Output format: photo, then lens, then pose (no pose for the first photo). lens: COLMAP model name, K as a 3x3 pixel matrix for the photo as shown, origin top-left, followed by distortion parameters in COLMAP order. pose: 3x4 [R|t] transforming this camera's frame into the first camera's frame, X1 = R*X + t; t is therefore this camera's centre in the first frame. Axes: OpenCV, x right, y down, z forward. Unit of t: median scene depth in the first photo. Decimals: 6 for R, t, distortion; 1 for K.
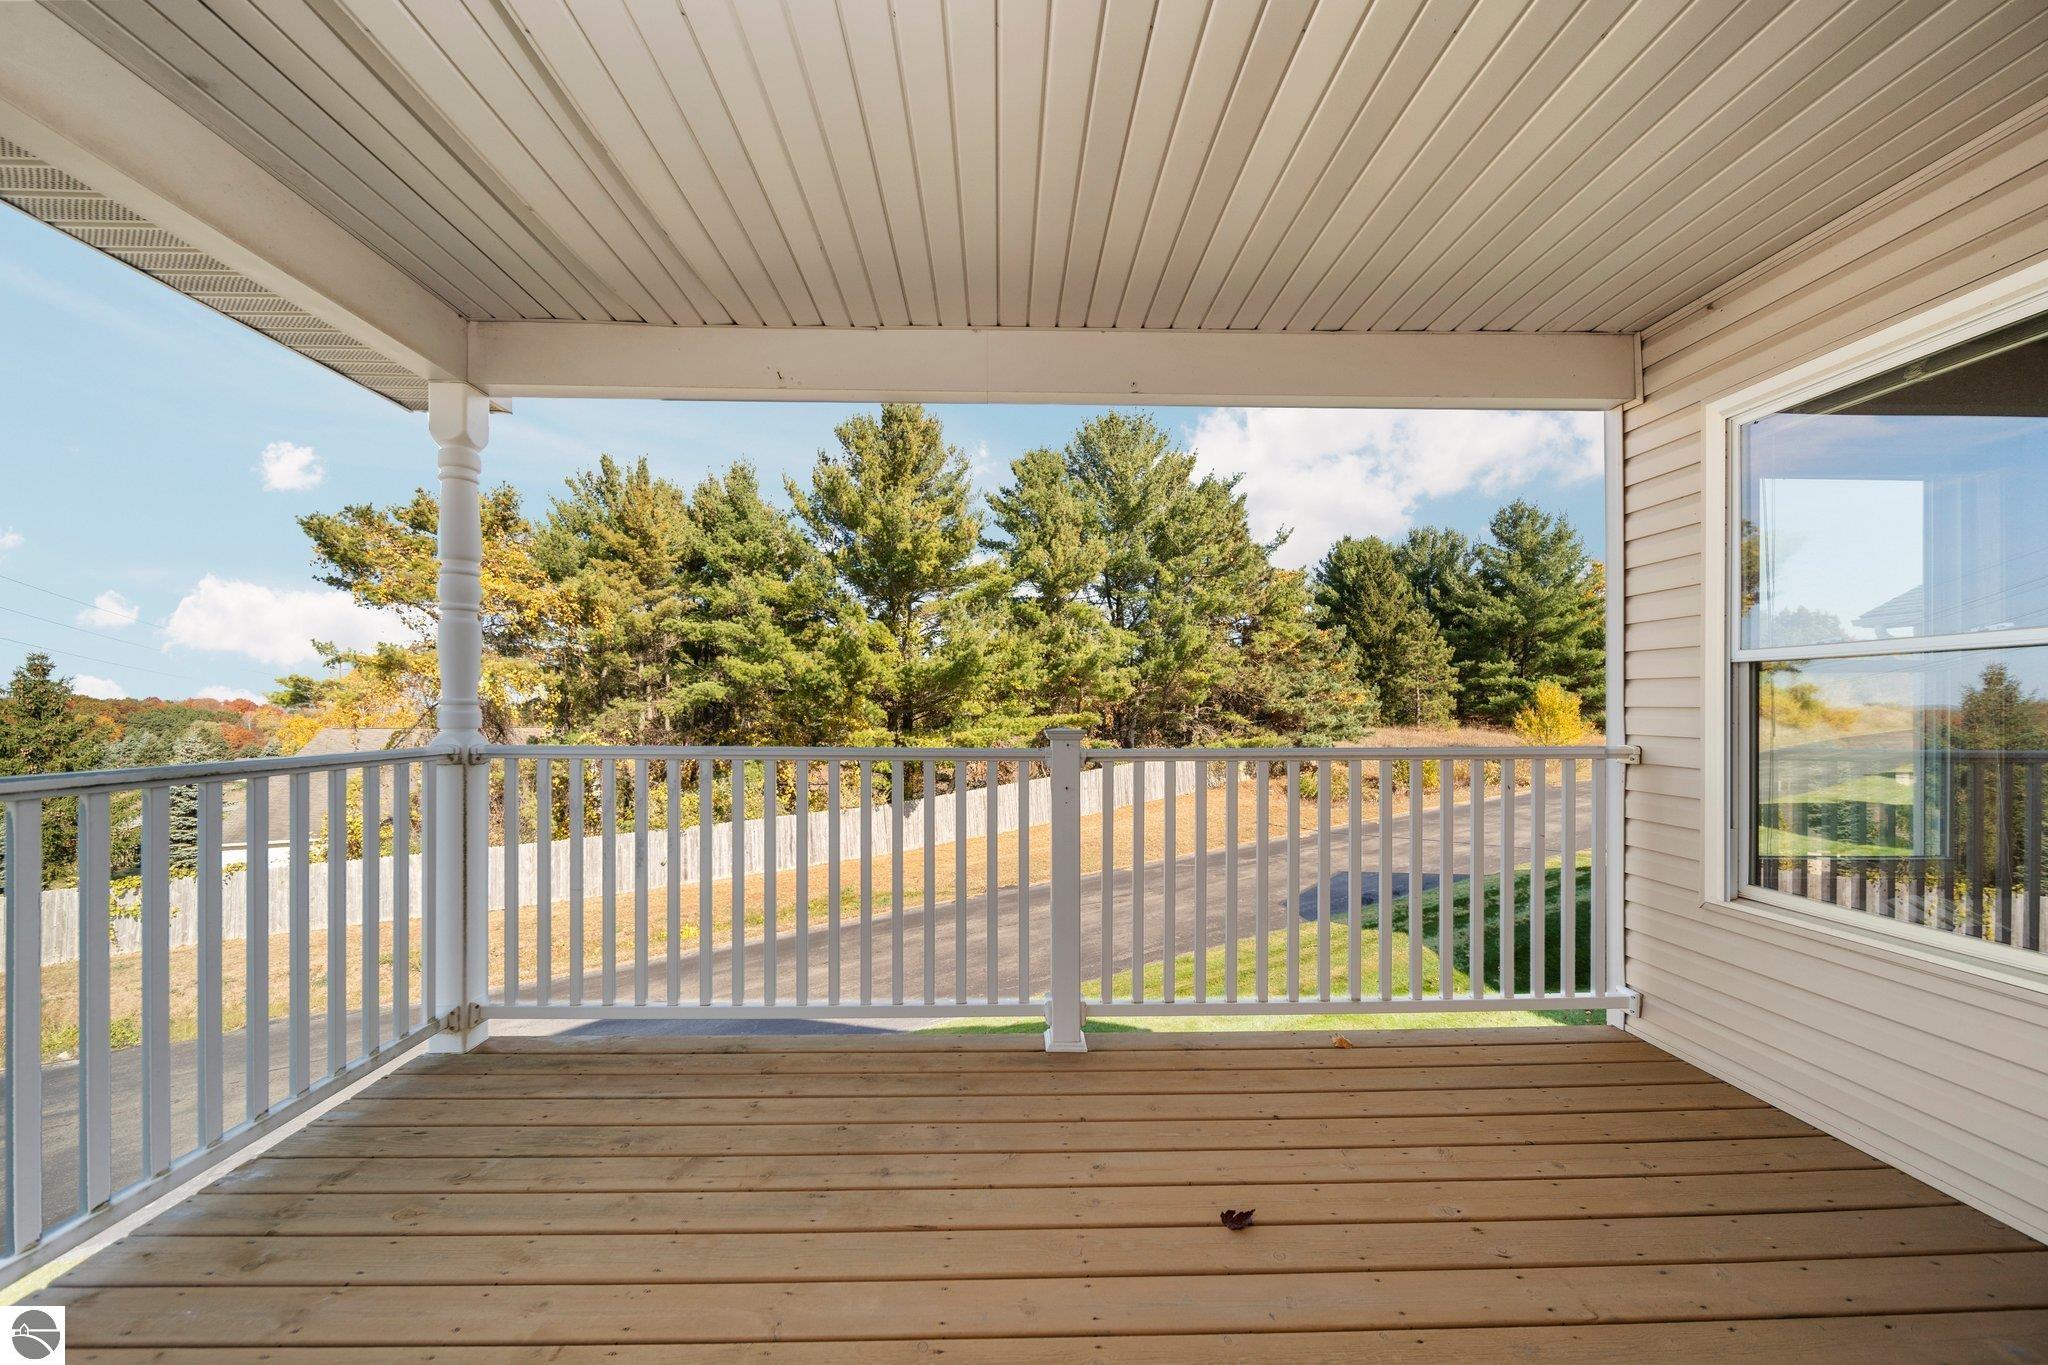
lens RADIAL K [[735.3, 0, 1020.3], [0, 735.3, 701.9], [0, 0, 1]] dist [-0.001809, -0.000250]
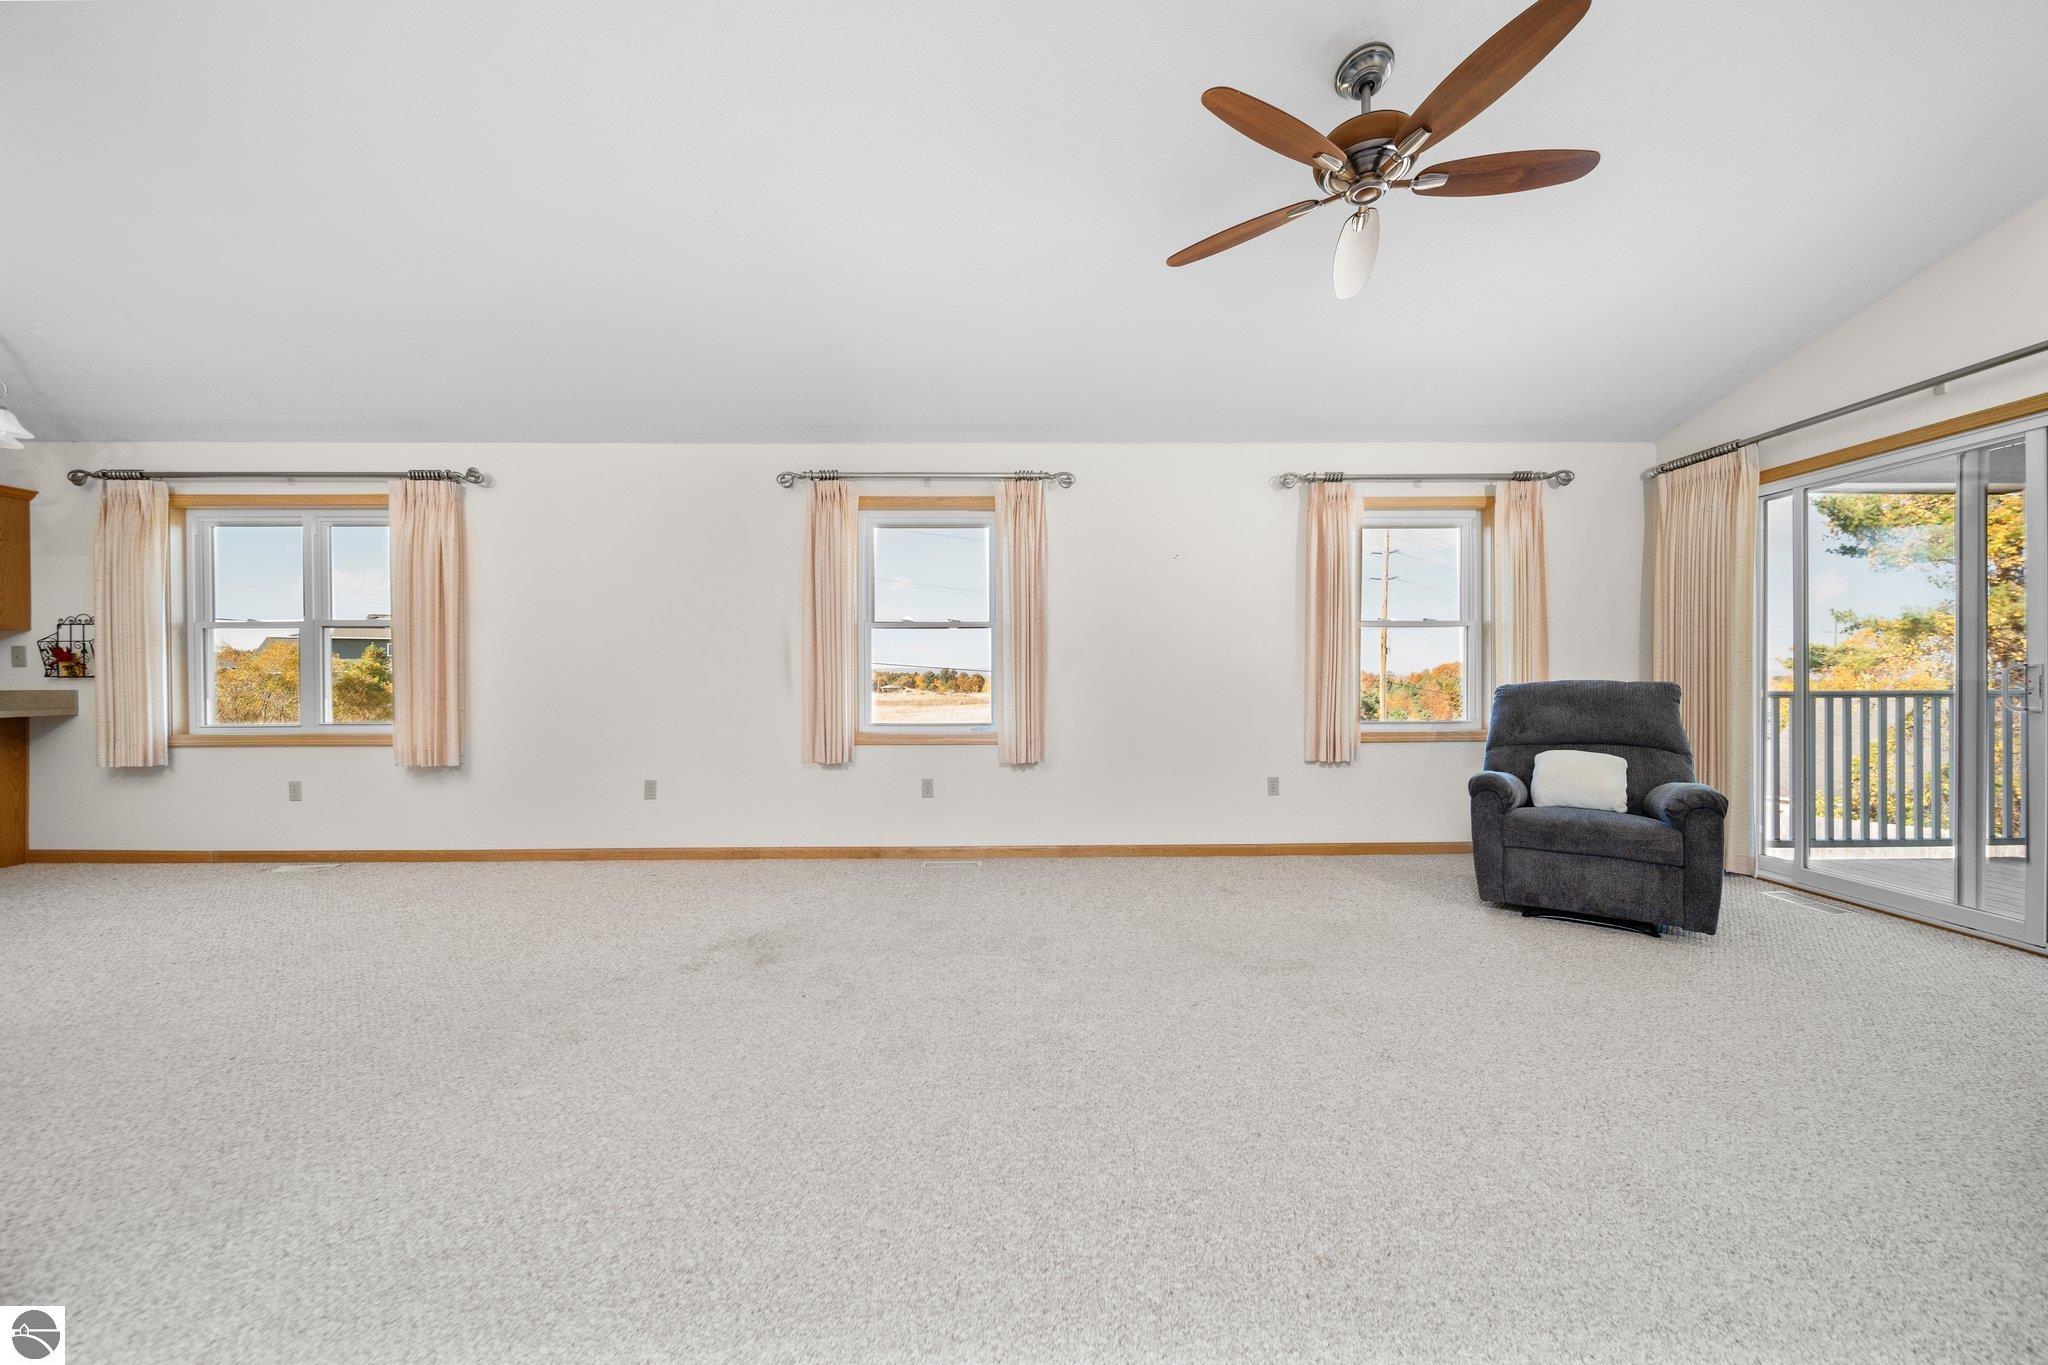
lens RADIAL K [[728.0, 0, 1024.0], [0, 728.0, 682.5], [0, 0, 1]] dist [-0.000624, -0.000053]
pose [[-0.021663, 0.004354, -0.999756, 0.145322], [0.014034, 0.999893, 0.004050, 0.003094], [0.999667, -0.013943, -0.021722, -0.175822]]
